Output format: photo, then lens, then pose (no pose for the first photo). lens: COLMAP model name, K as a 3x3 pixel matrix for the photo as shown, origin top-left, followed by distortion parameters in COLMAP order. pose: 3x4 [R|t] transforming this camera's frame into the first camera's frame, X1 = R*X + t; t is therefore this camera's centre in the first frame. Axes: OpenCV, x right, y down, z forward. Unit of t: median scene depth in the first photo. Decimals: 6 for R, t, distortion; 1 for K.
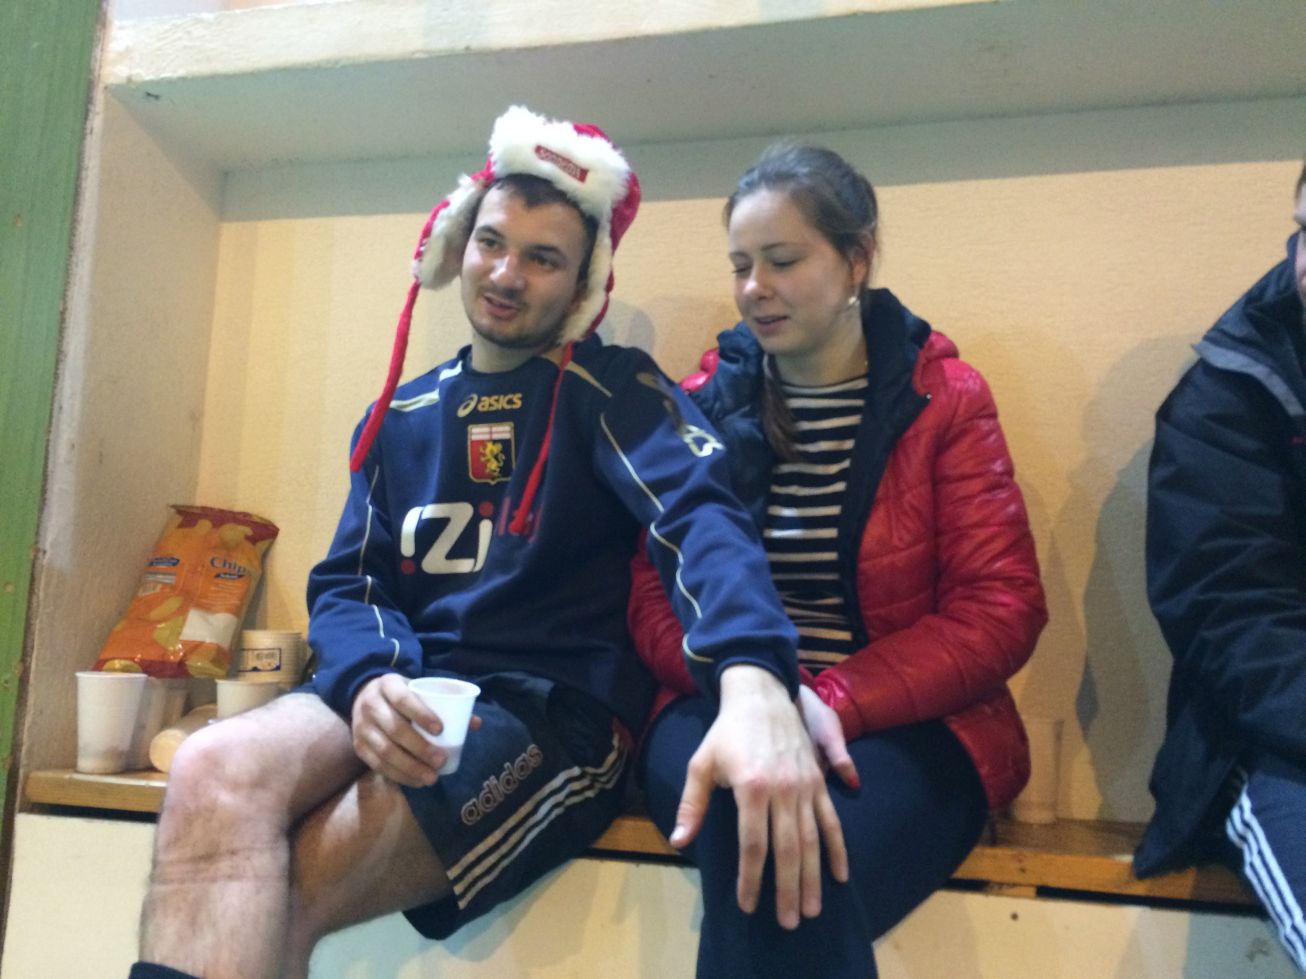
lens RADIAL K [[1117.0, 0, 655.3], [0, 1117.0, 486.4], [0, 0, 1]] dist [0.086590, -0.117974]
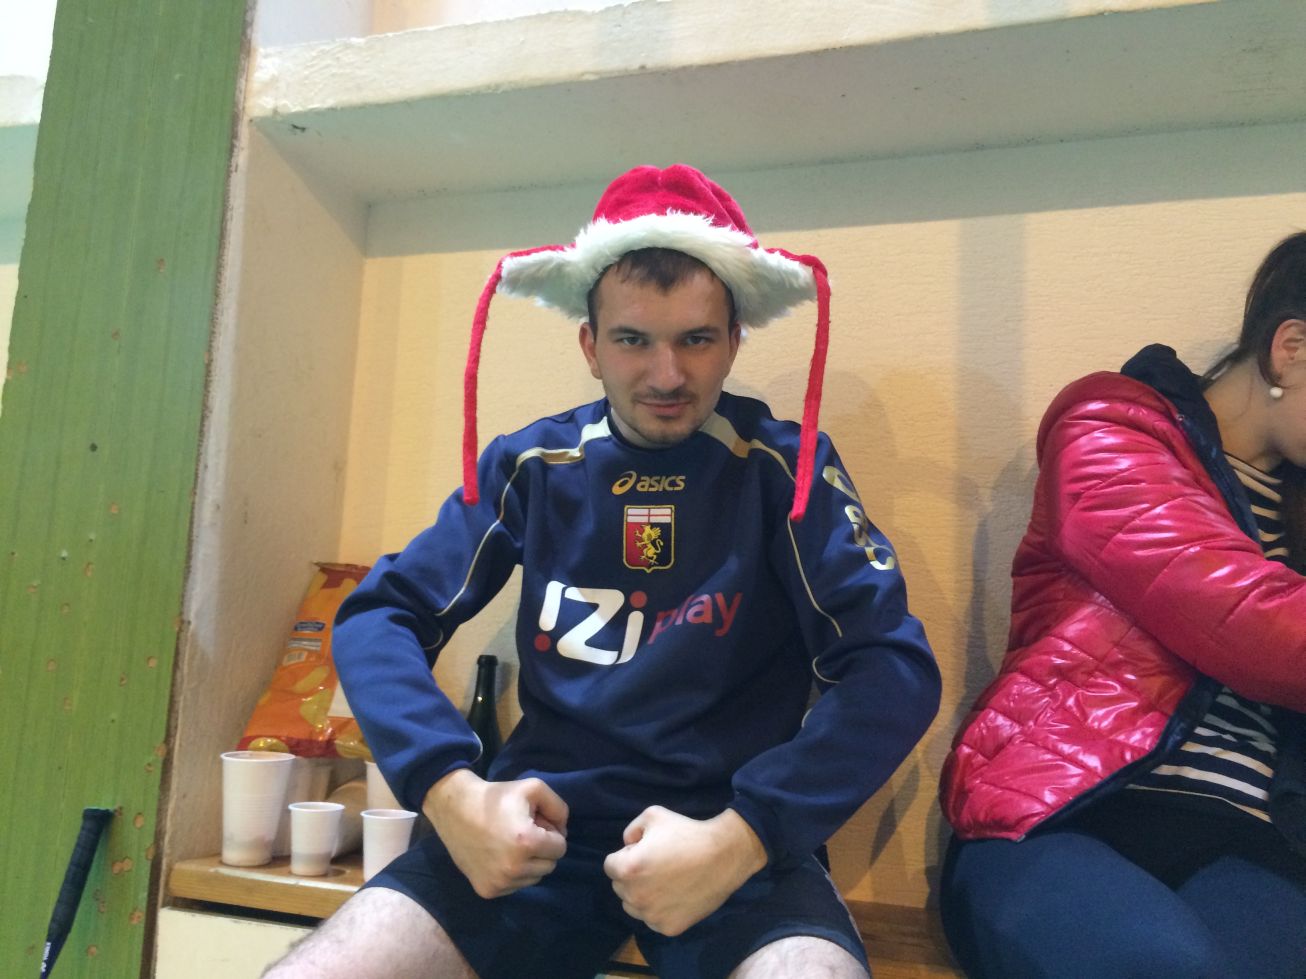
lens RADIAL K [[1117.0, 0, 655.3], [0, 1117.0, 486.4], [0, 0, 1]] dist [0.086590, -0.117974]
pose [[0.996462, 0.000650, -0.084039, -0.077516], [-0.000702, 1.000000, -0.000583, -0.052661], [0.084038, 0.000640, 0.996462, 0.105334]]
